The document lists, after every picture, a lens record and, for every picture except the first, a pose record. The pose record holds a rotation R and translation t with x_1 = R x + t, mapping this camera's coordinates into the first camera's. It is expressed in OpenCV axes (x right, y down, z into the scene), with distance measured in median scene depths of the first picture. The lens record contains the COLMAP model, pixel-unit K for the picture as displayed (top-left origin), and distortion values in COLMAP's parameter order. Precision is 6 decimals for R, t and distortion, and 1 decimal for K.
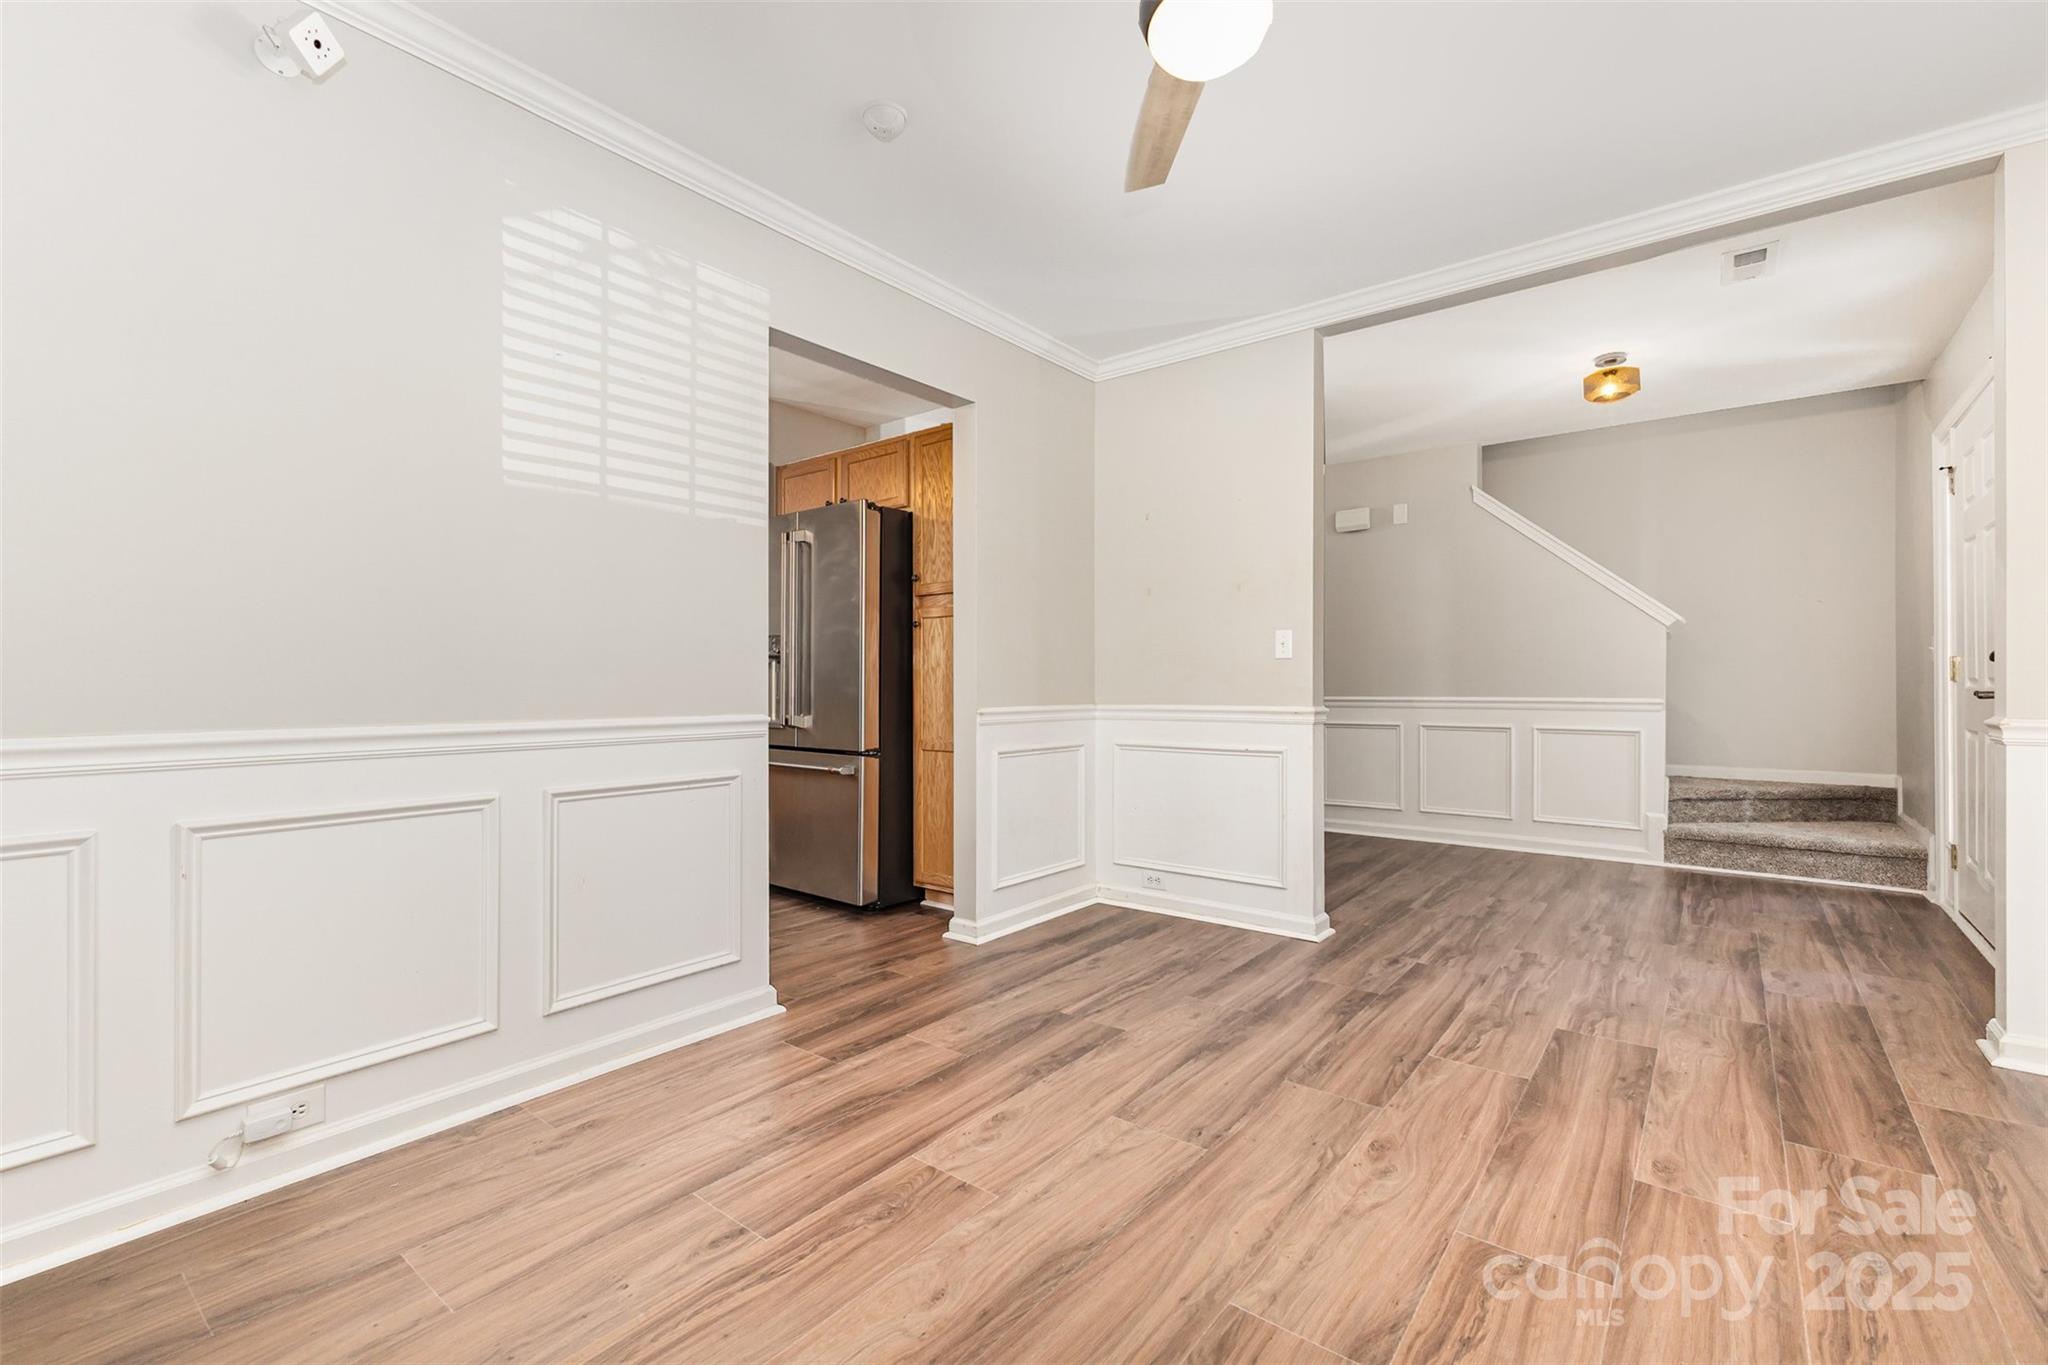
lens RADIAL K [[889.7, 0, 1028.1], [0, 889.7, 680.4], [0, 0, 1]] dist [0.011157, -0.001662]
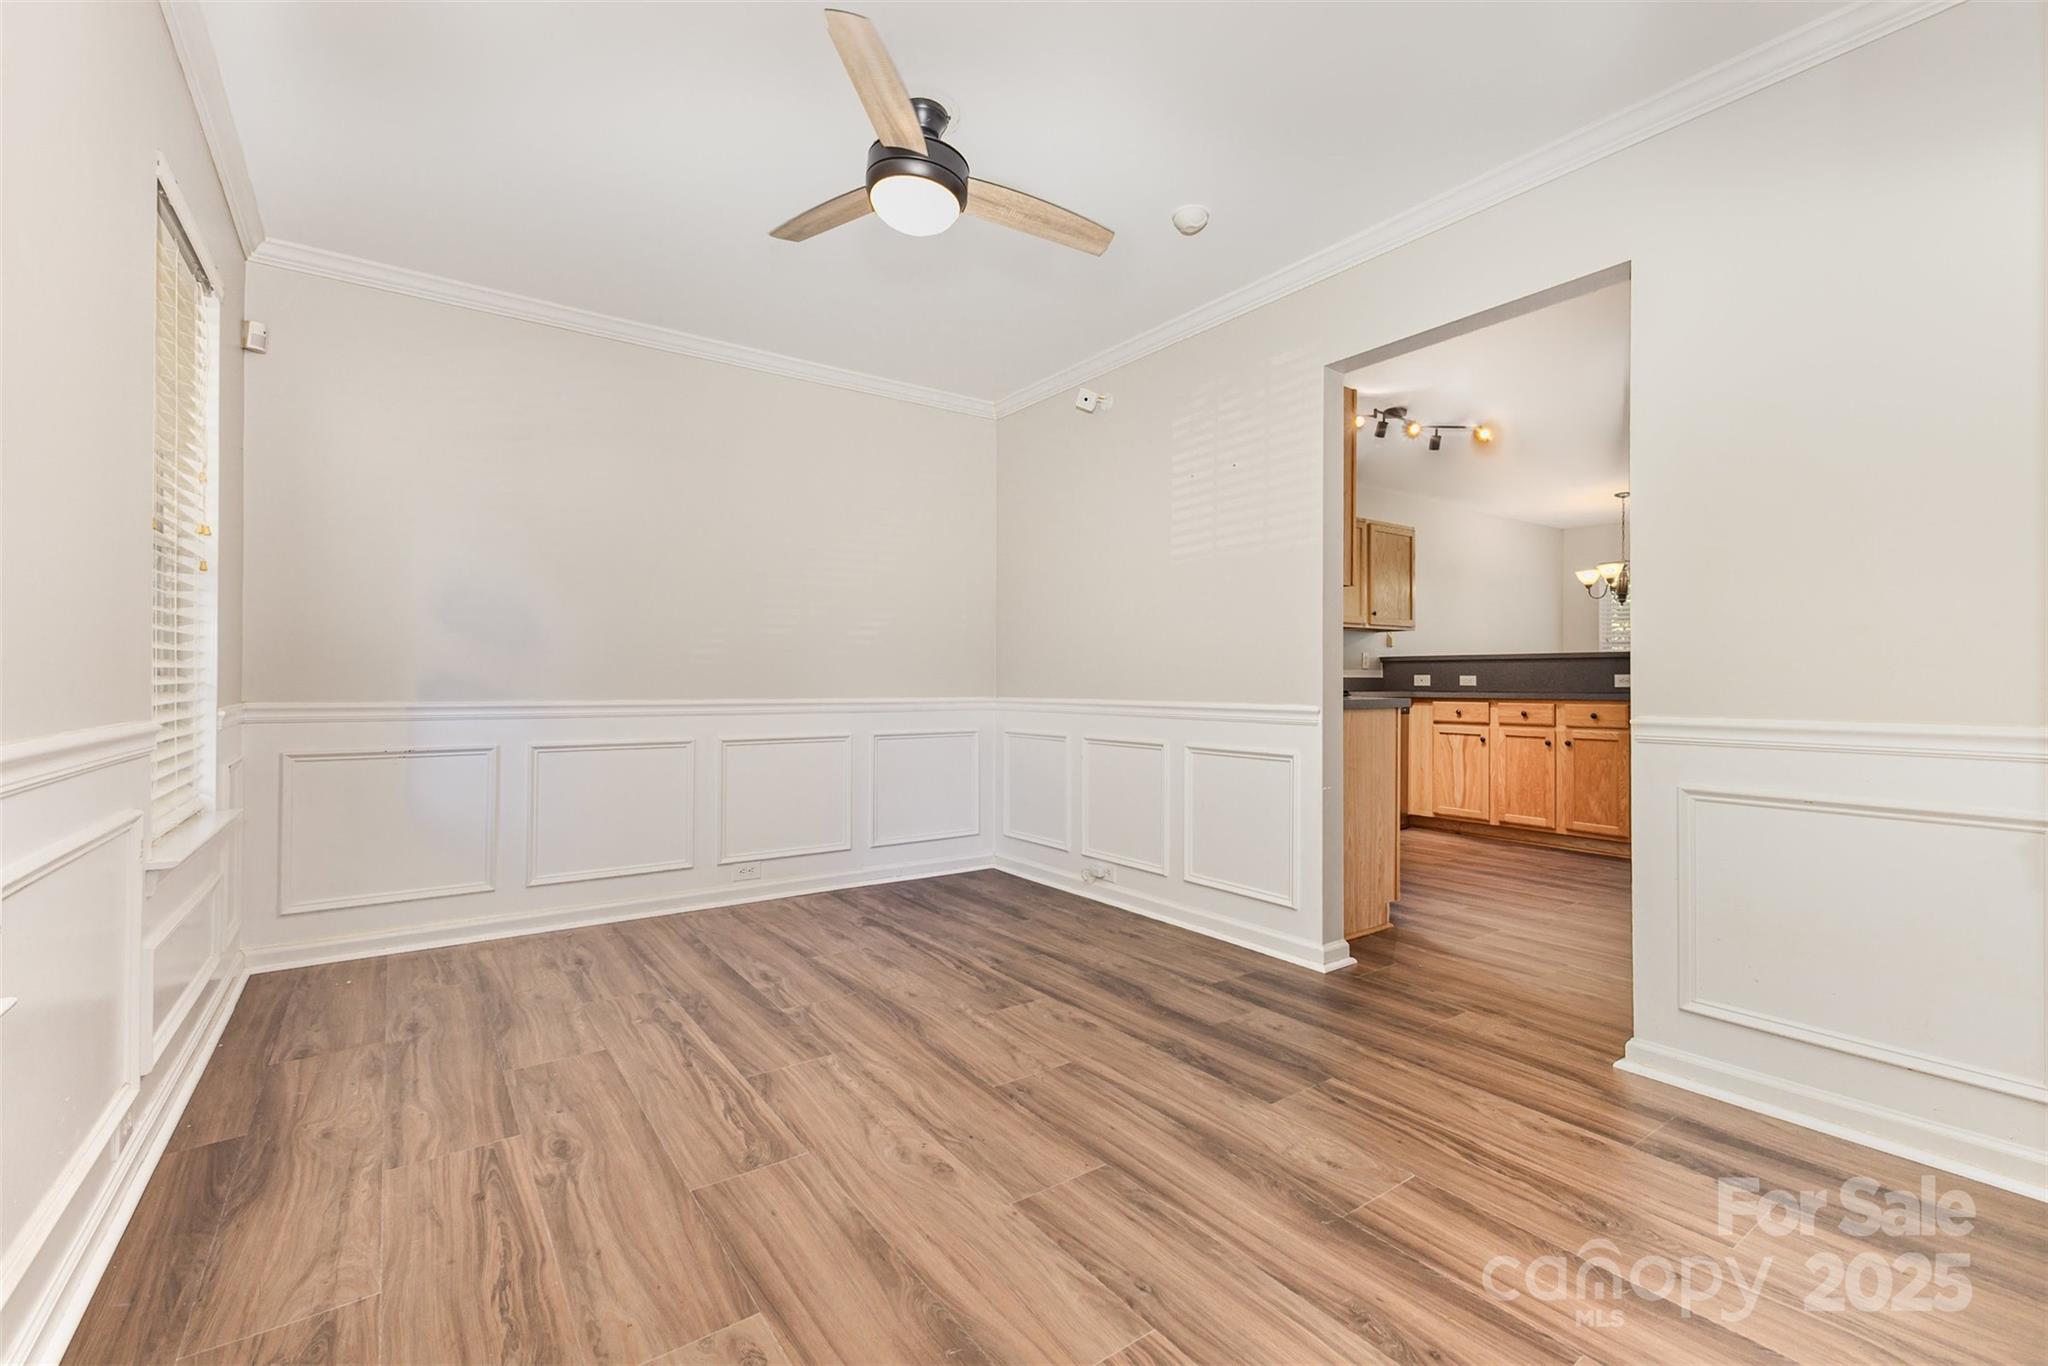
lens RADIAL K [[889.7, 0, 1027.7], [0, 889.7, 681.0], [0, 0, 1]] dist [0.011157, -0.001662]
pose [[-0.284924, 0.000558, -0.958550, 1.221516], [0.003883, 0.999992, -0.000572, 0.006149], [0.958542, -0.003885, -0.284924, 1.302959]]
